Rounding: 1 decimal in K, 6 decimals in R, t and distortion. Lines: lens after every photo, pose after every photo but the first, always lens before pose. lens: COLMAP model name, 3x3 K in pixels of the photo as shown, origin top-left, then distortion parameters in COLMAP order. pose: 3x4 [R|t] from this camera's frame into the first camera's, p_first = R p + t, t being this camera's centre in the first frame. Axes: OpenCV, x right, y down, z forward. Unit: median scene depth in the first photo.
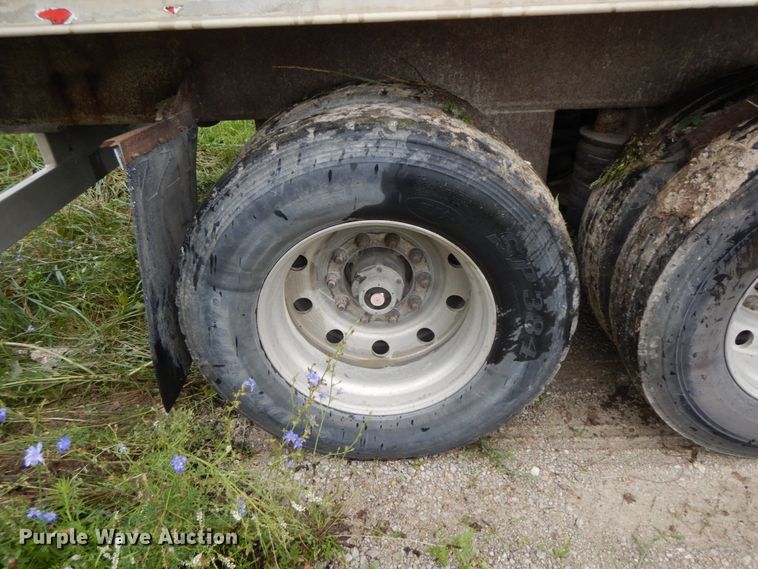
lens RADIAL K [[556.7, 0, 379.0], [0, 556.7, 284.5], [0, 0, 1]] dist [0.012108, -0.006862]
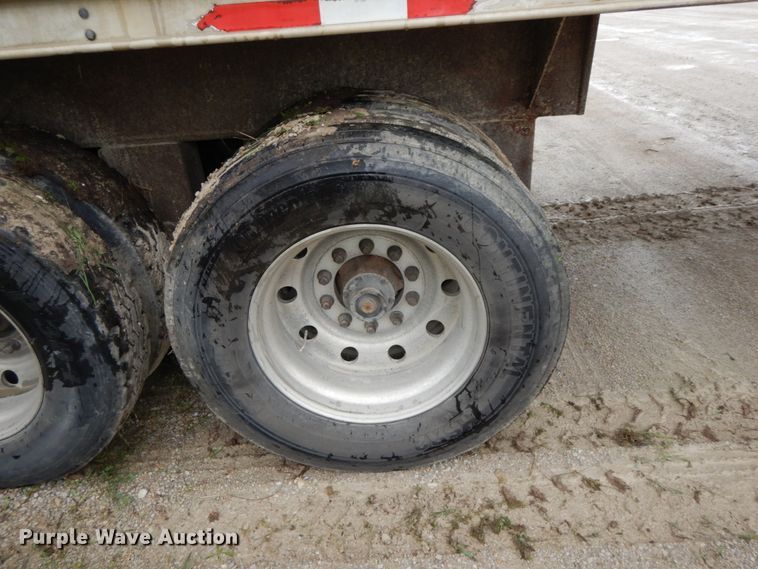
lens RADIAL K [[556.7, 0, 379.0], [0, 556.7, 284.5], [0, 0, 1]] dist [0.012108, -0.006862]
pose [[0.999293, -0.037570, 0.001166, 0.732387], [0.037587, 0.998605, -0.037096, 0.006795], [0.000230, 0.037114, 0.999311, -0.035574]]
